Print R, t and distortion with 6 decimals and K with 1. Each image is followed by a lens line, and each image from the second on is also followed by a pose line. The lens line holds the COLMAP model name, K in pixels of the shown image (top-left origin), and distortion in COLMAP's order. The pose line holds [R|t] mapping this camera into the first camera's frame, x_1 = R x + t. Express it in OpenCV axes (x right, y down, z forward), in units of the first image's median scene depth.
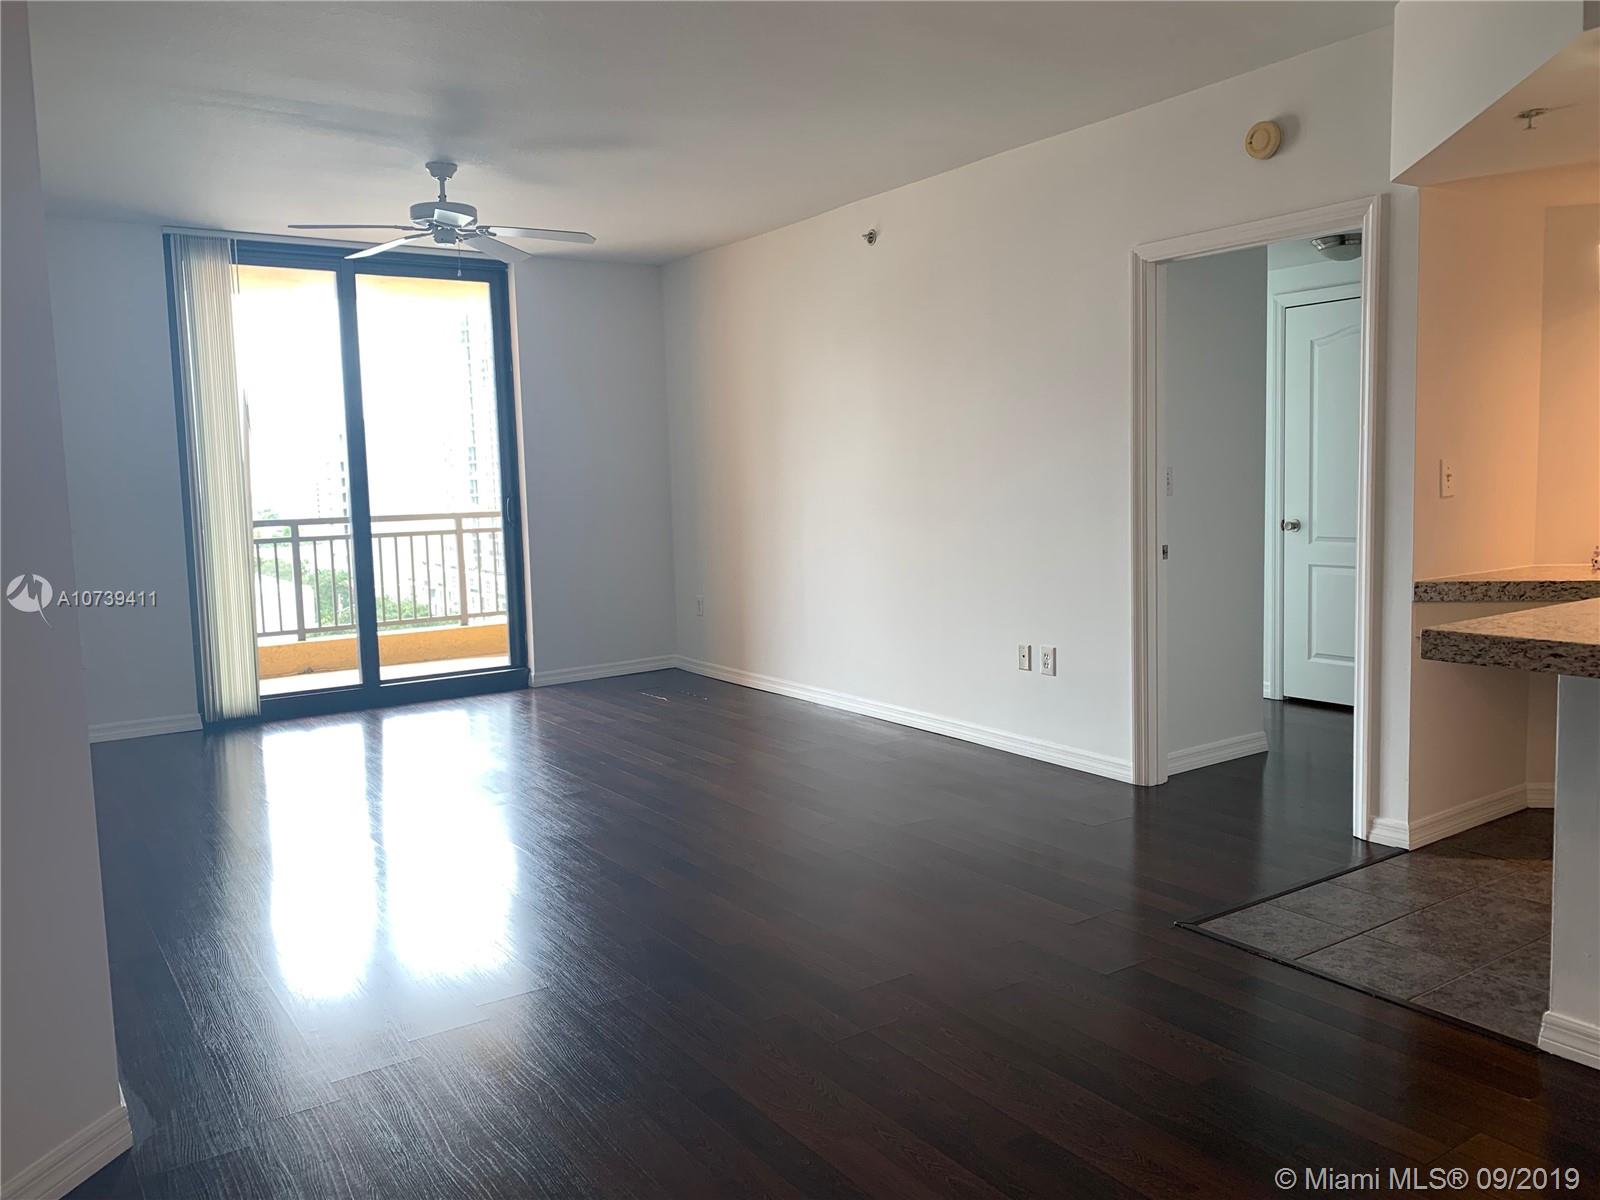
lens RADIAL K [[1198.3, 0, 799.5], [0, 1198.3, 593.0], [0, 0, 1]] dist [0.011606, -0.007808]
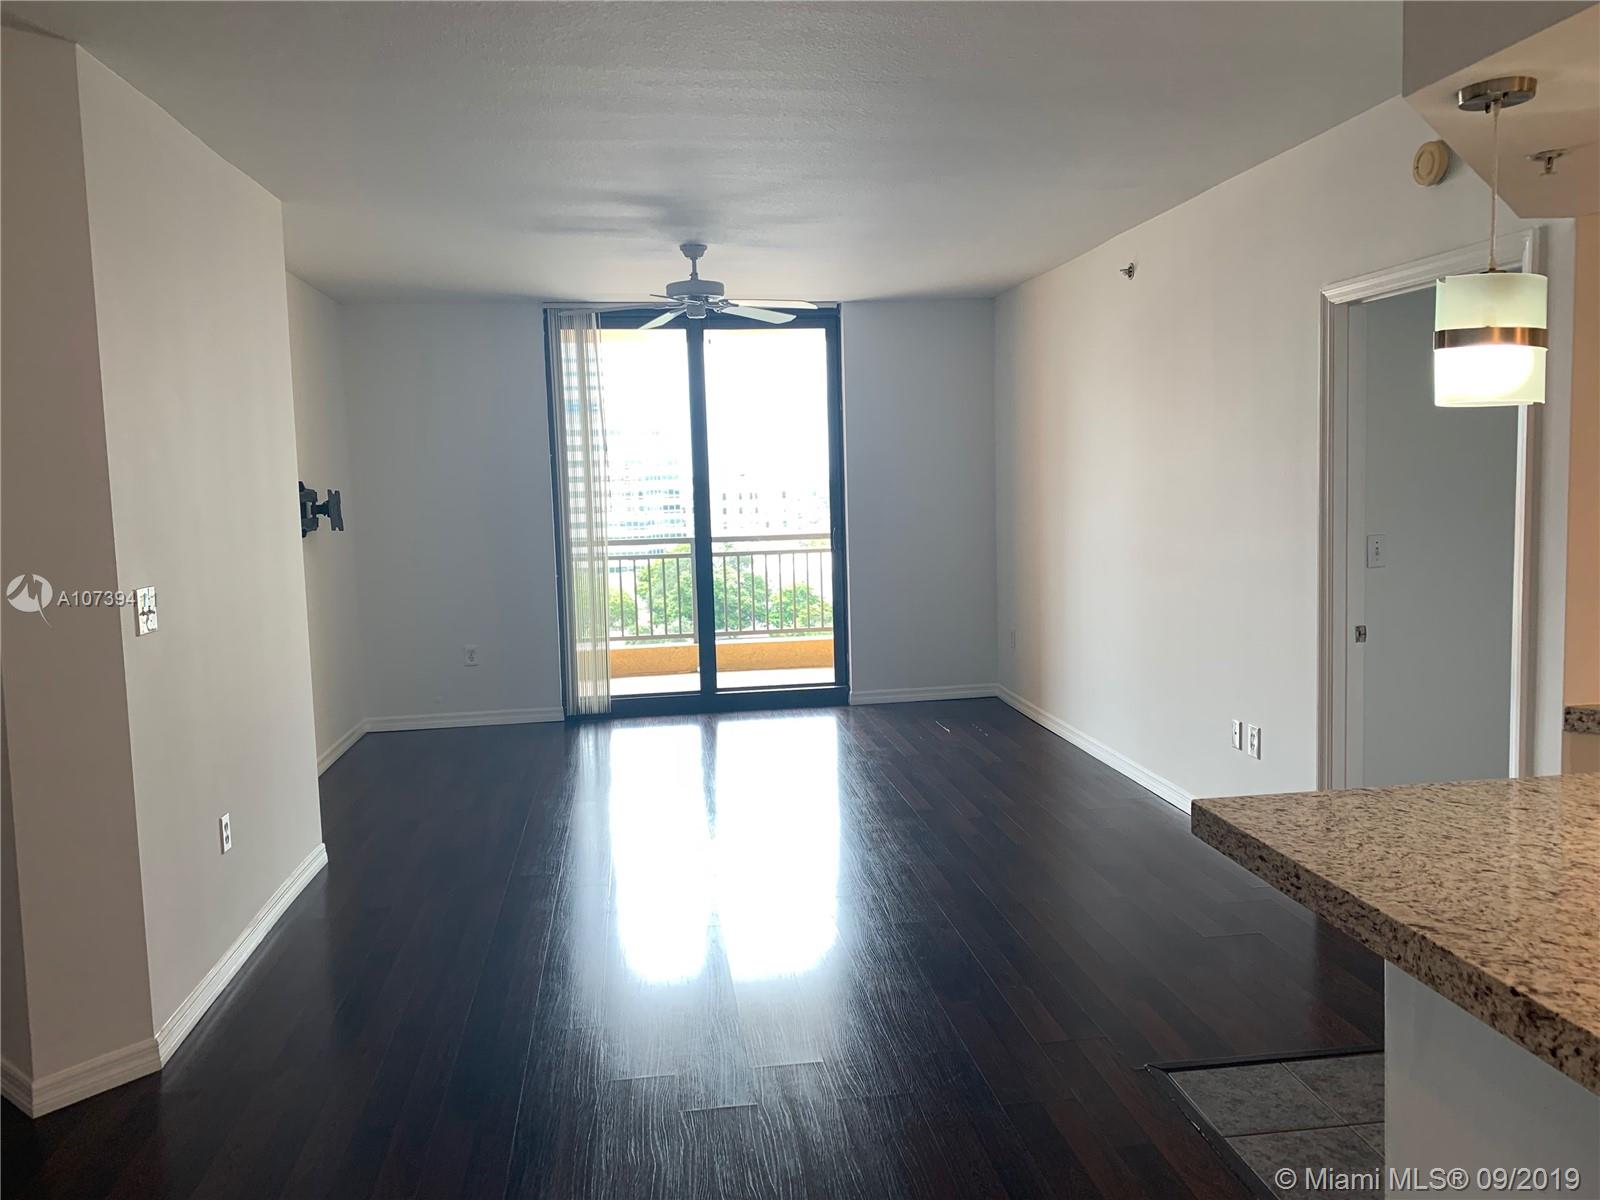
lens RADIAL K [[1198.3, 0, 799.5], [0, 1198.3, 593.0], [0, 0, 1]] dist [0.011606, -0.007808]
pose [[0.898520, 0.044830, -0.436638, 0.227673], [-0.040392, 0.998995, 0.019448, -0.045649], [0.437071, 0.000162, 0.899427, 0.028609]]
